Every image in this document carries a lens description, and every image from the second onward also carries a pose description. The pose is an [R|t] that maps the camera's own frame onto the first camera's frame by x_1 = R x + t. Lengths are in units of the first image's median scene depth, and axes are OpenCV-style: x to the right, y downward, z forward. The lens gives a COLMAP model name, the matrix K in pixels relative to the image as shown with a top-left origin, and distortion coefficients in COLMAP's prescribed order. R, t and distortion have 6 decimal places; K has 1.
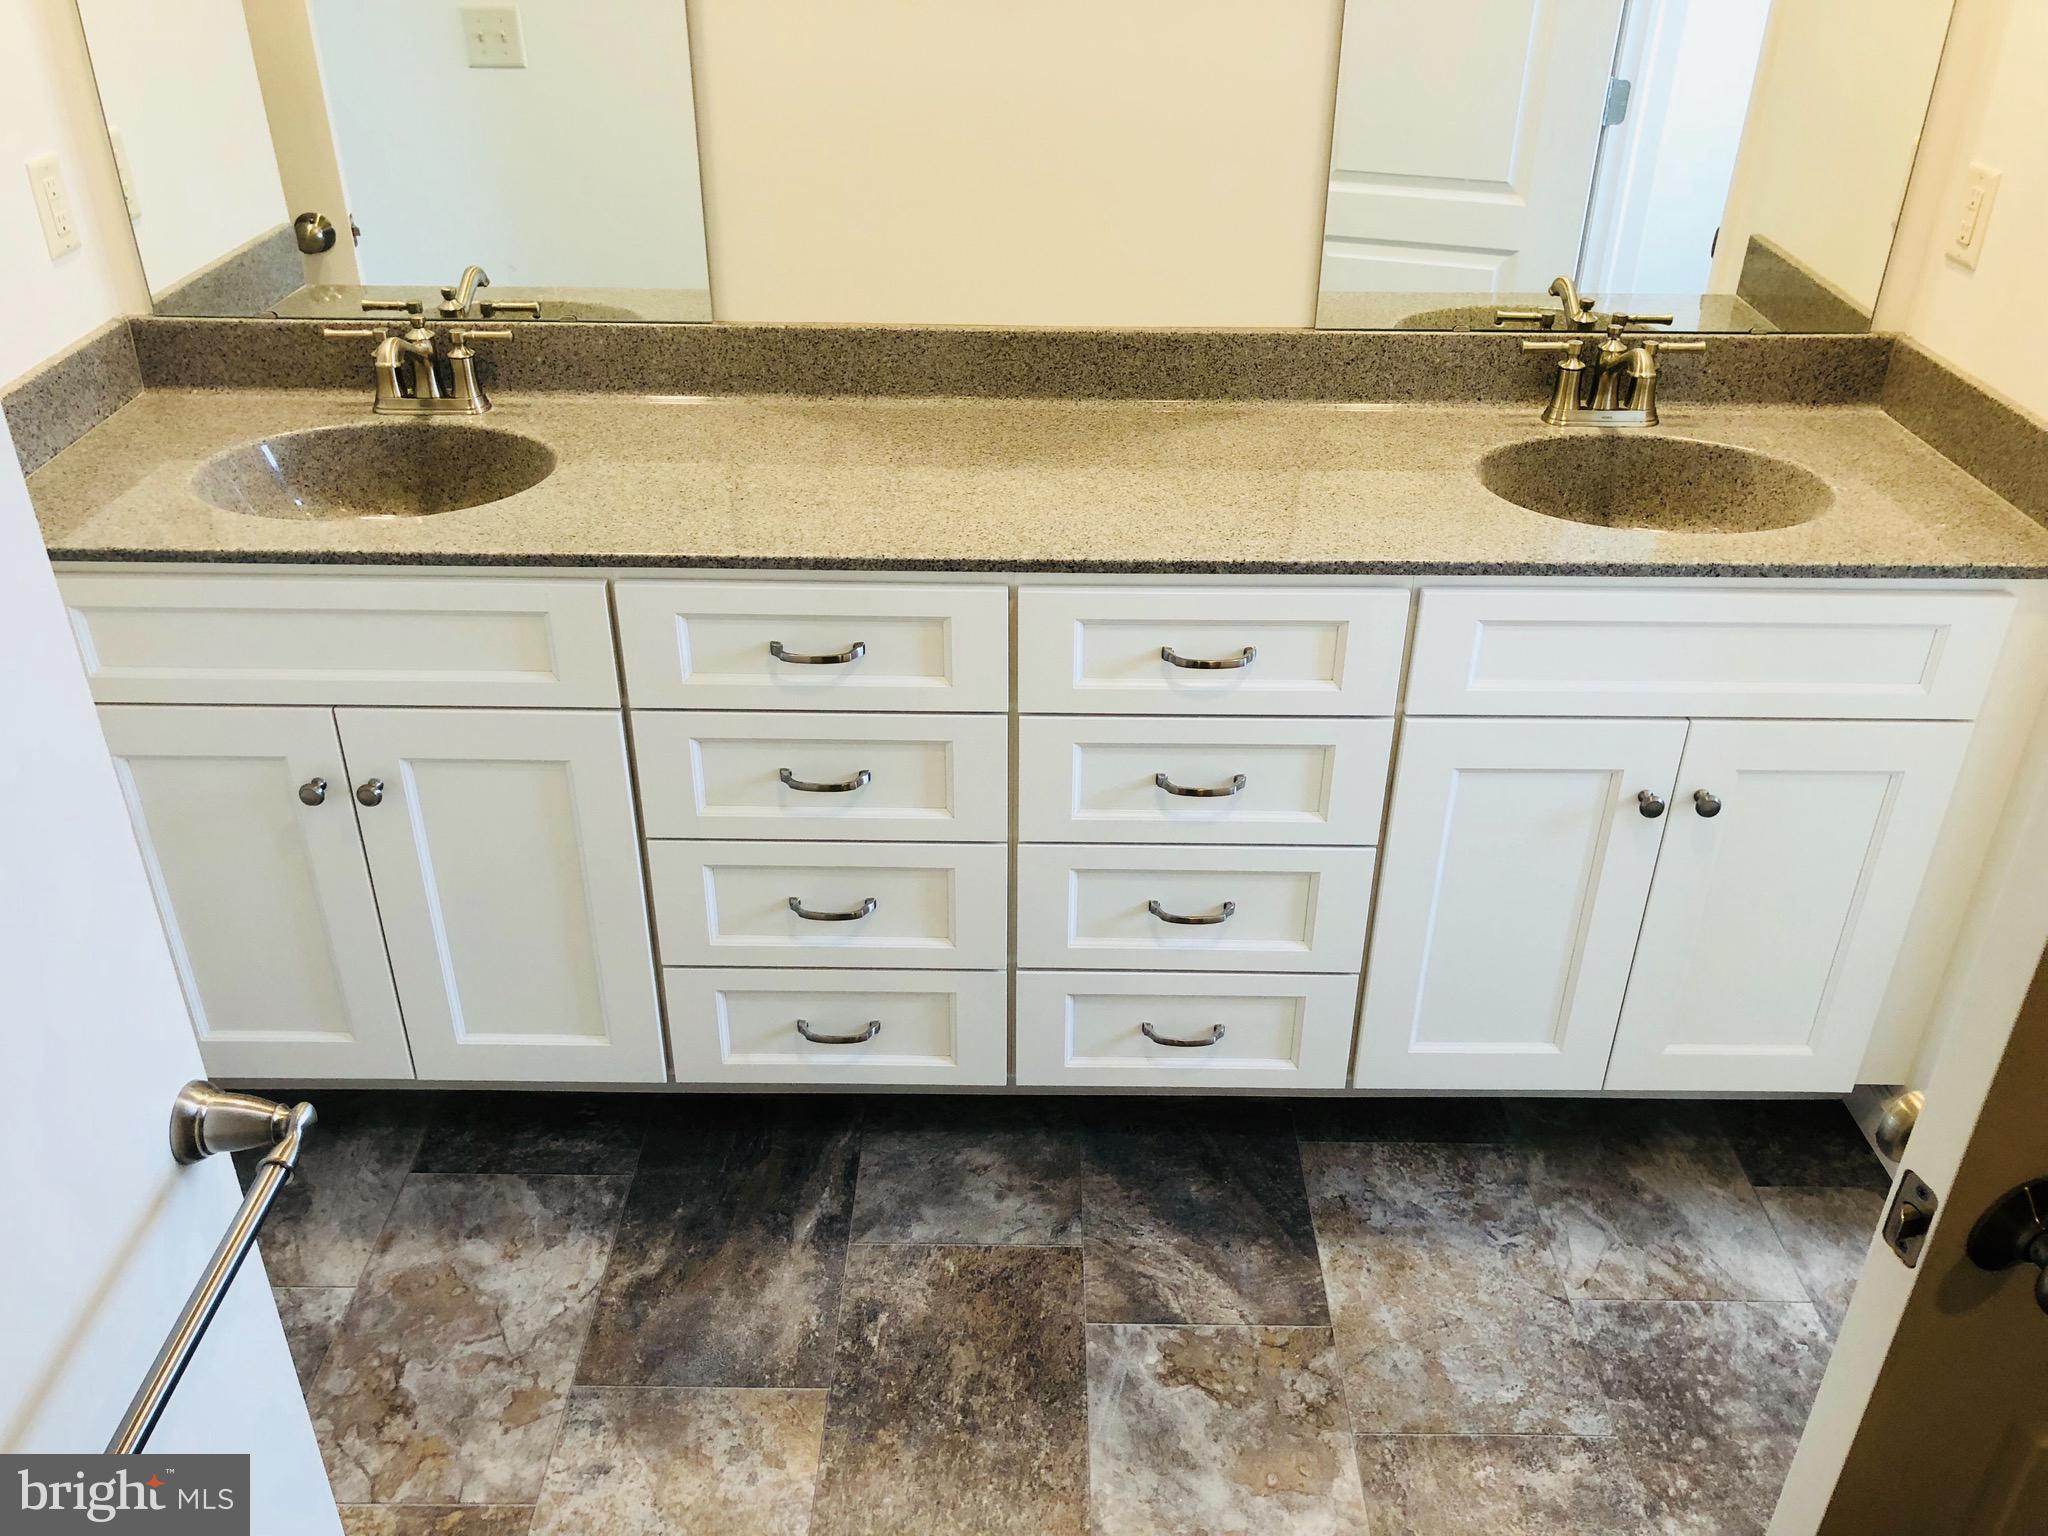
lens RADIAL K [[1699.7, 0, 1013.9], [0, 1699.7, 756.6], [0, 0, 1]] dist [0.029168, -0.016293]
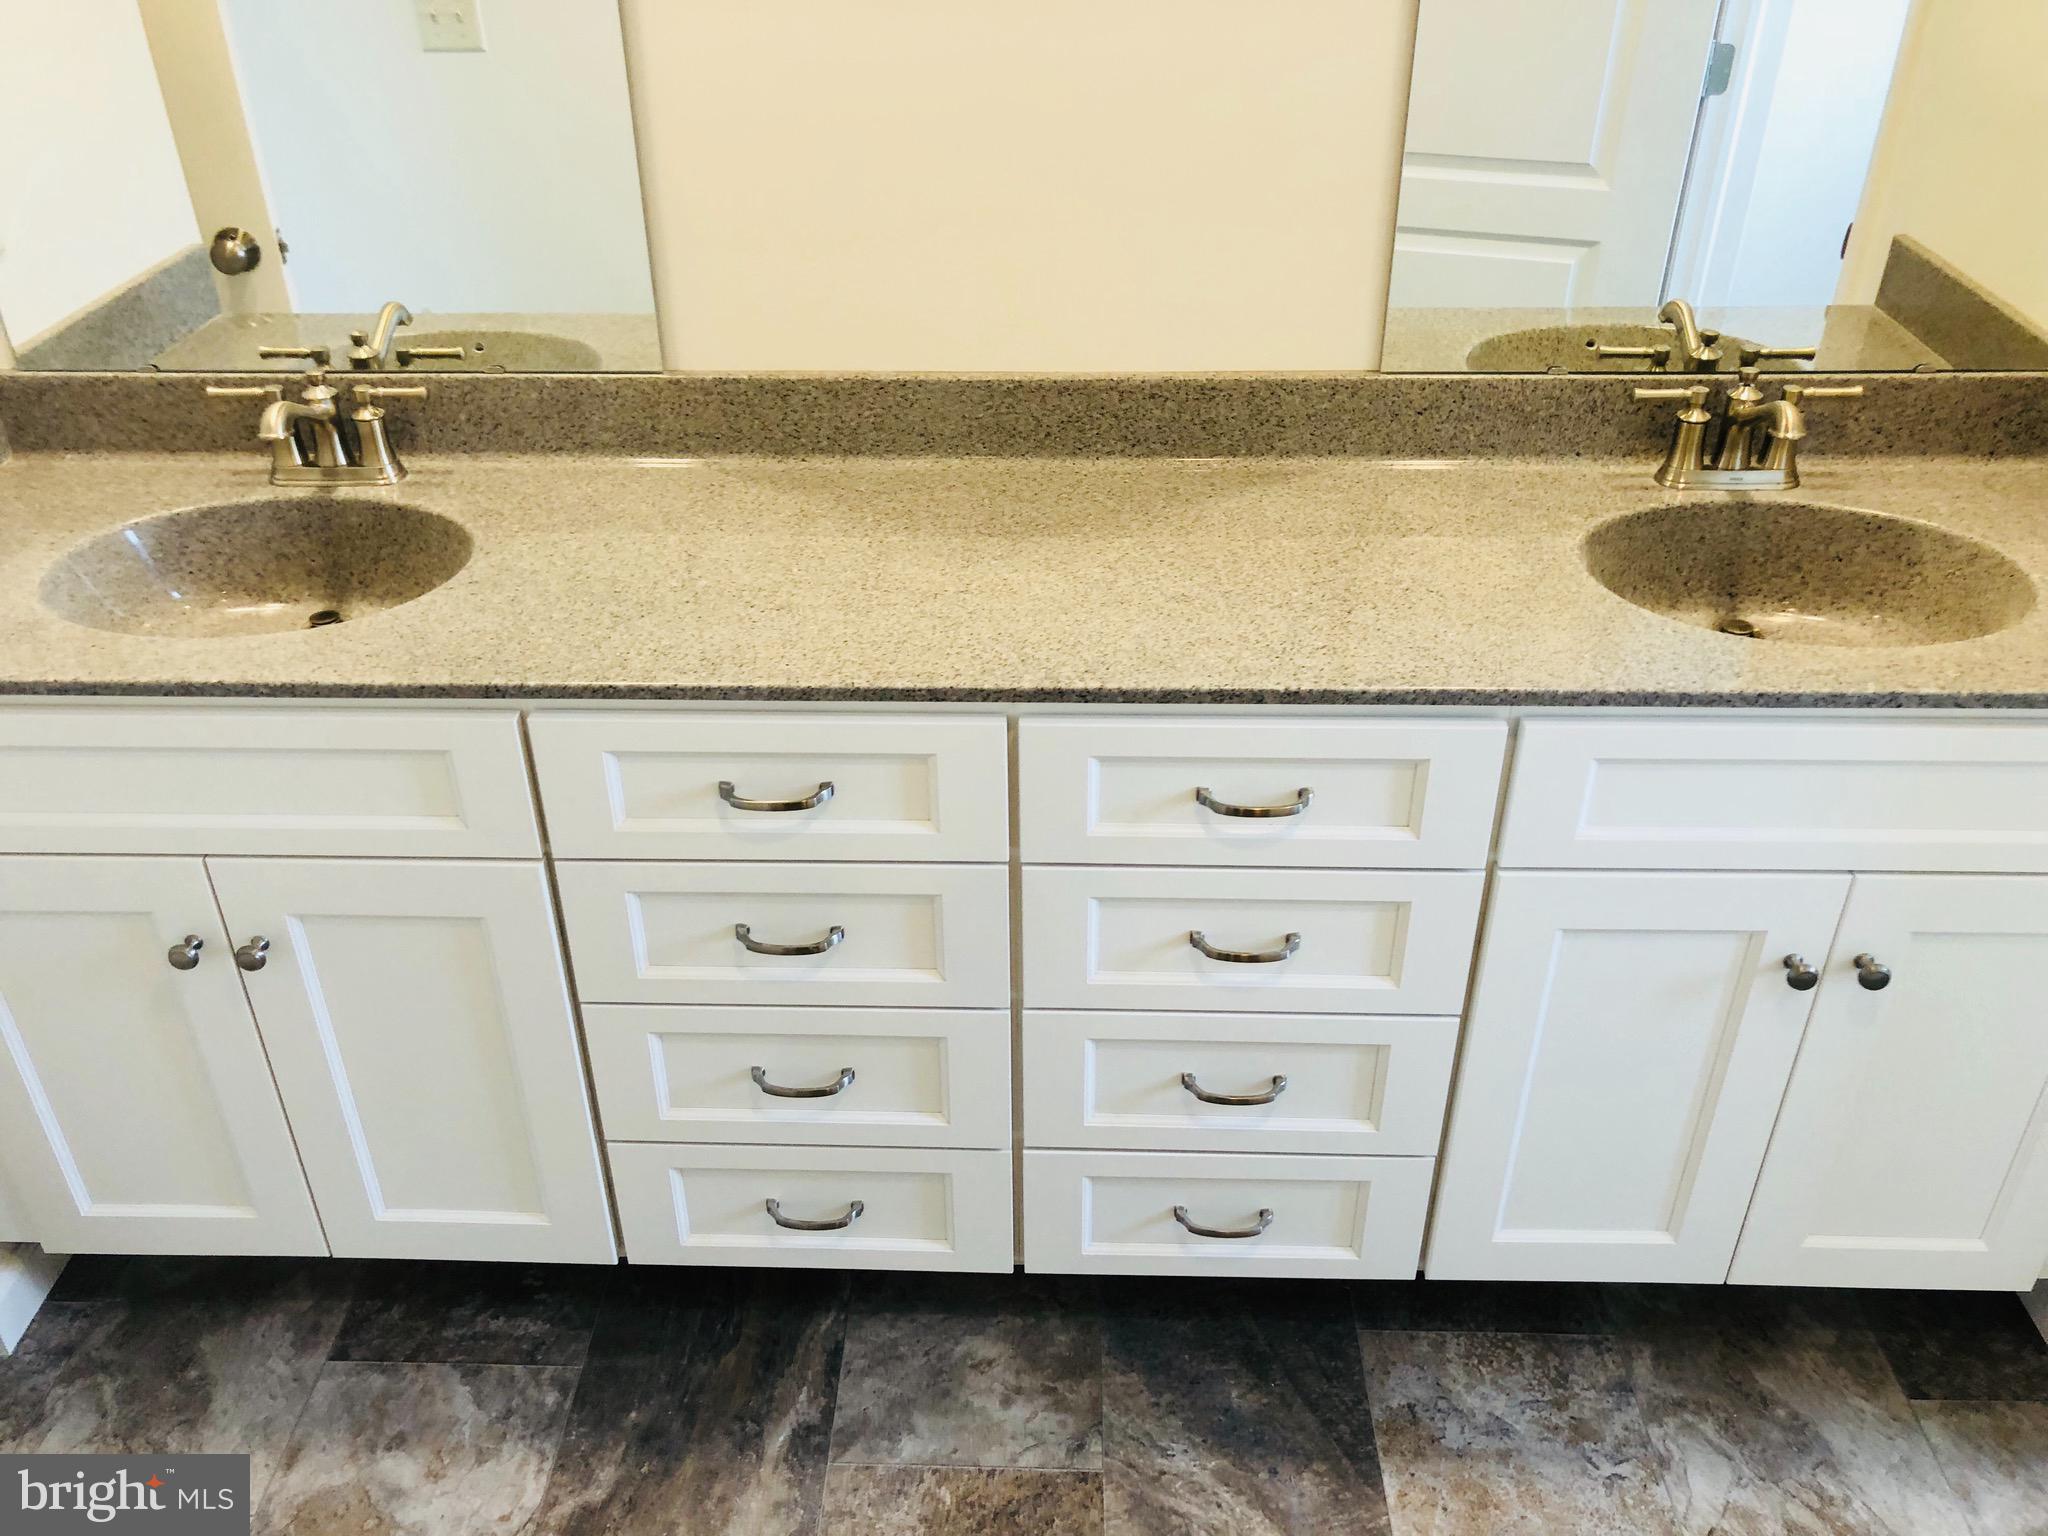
lens RADIAL K [[1678.8, 0, 990.5], [0, 1678.8, 750.4], [0, 0, 1]] dist [0.018433, 0.020022]
pose [[0.999419, -0.003312, -0.033935, 0.013859], [0.004356, 0.999518, 0.030729, -0.094235], [0.033817, -0.030859, 0.998951, 0.168804]]
